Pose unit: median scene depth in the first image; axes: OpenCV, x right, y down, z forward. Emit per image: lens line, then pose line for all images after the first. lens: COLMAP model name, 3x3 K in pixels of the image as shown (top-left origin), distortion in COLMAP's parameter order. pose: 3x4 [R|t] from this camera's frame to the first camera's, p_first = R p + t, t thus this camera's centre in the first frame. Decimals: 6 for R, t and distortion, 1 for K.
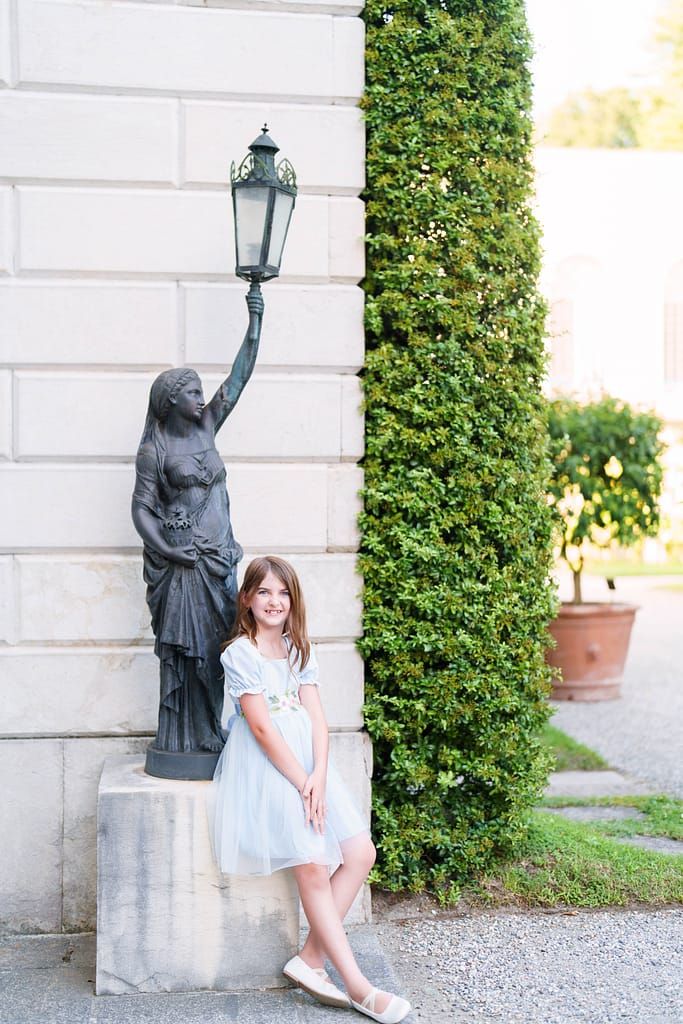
lens RADIAL K [[1398.8, 0, 341.5], [0, 1398.8, 512.0], [0, 0, 1]] dist [-0.151704, 1.013395]
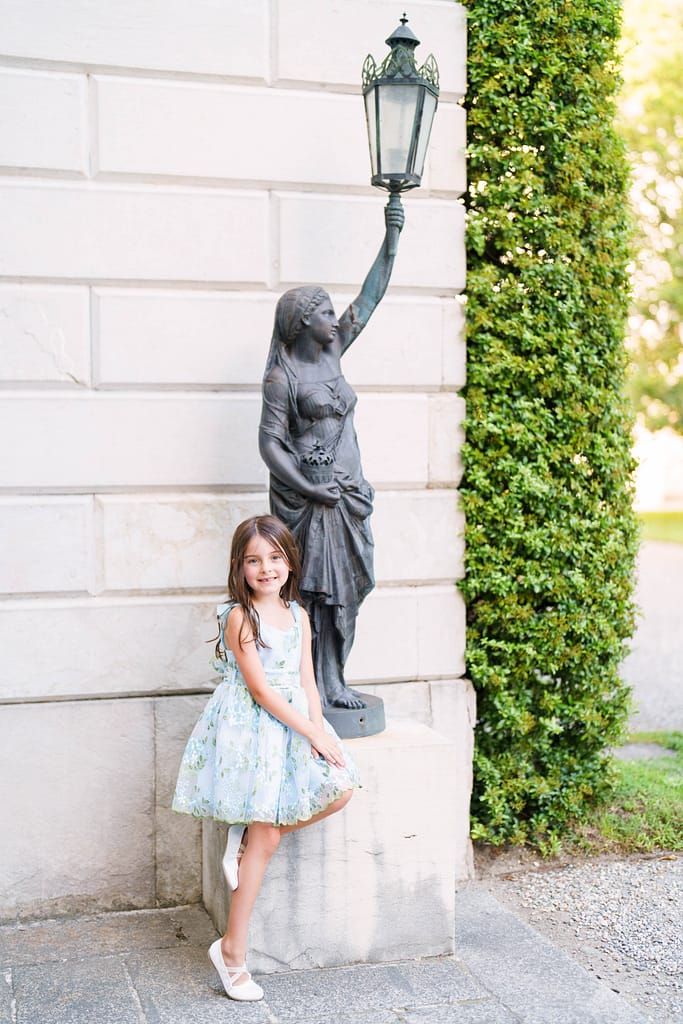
lens RADIAL K [[1398.8, 0, 341.5], [0, 1398.8, 512.0], [0, 0, 1]] dist [-0.151704, 1.013395]
pose [[0.986233, -0.011330, 0.164973, -0.223150], [0.003617, 0.998889, 0.046979, 0.000558], [-0.165322, -0.045735, 0.985179, 0.092490]]
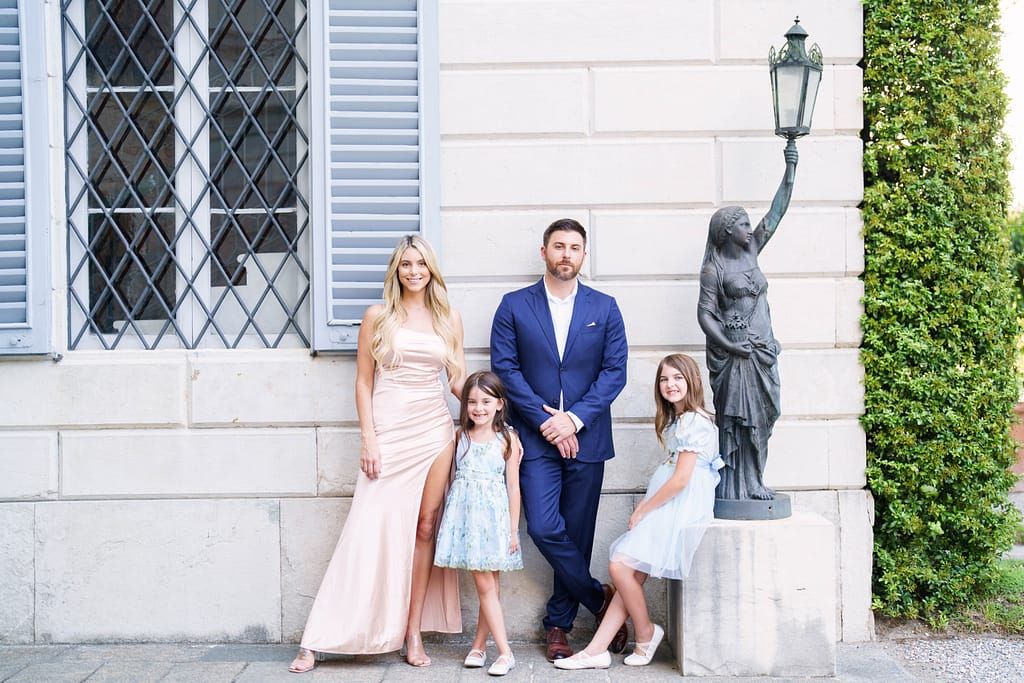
lens RADIAL K [[1398.8, 0, 512.0], [0, 1398.8, 341.5], [0, 0, 1]] dist [-0.151704, 1.013395]
pose [[0.990999, -0.012077, -0.133322, -0.134407], [0.013211, 0.999884, 0.007625, 0.009988], [0.133215, -0.009317, 0.991043, -0.294382]]
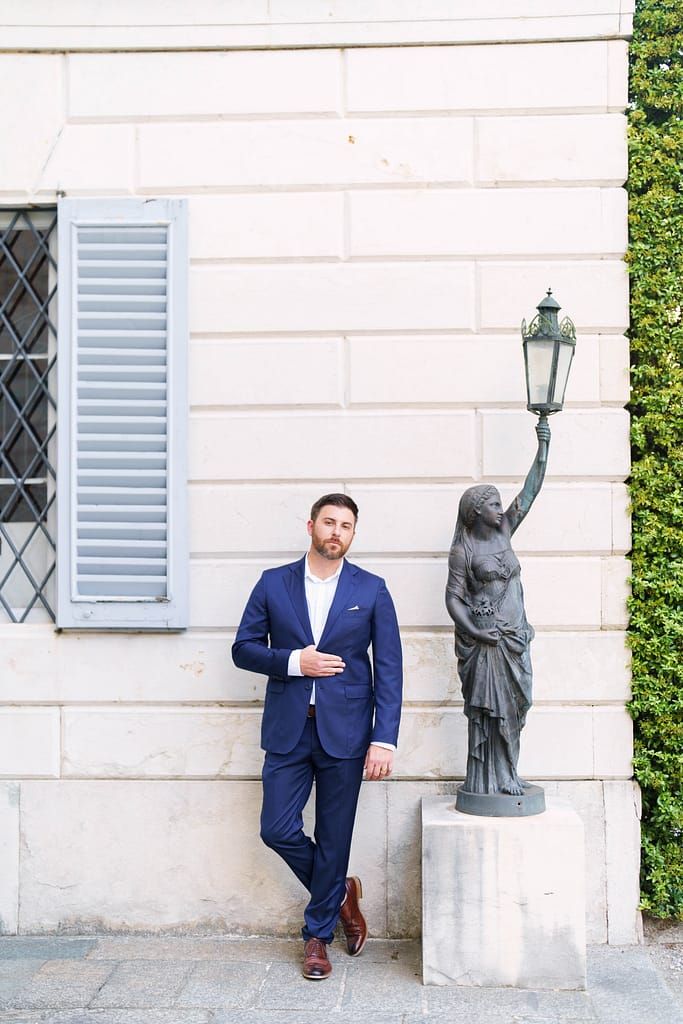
lens RADIAL K [[1398.8, 0, 341.5], [0, 1398.8, 512.0], [0, 0, 1]] dist [-0.151704, 1.013395]
pose [[0.984873, -0.010349, -0.172966, -0.022364], [0.004932, 0.999485, -0.031720, -0.036256], [0.173205, 0.030387, 0.984417, -0.228002]]
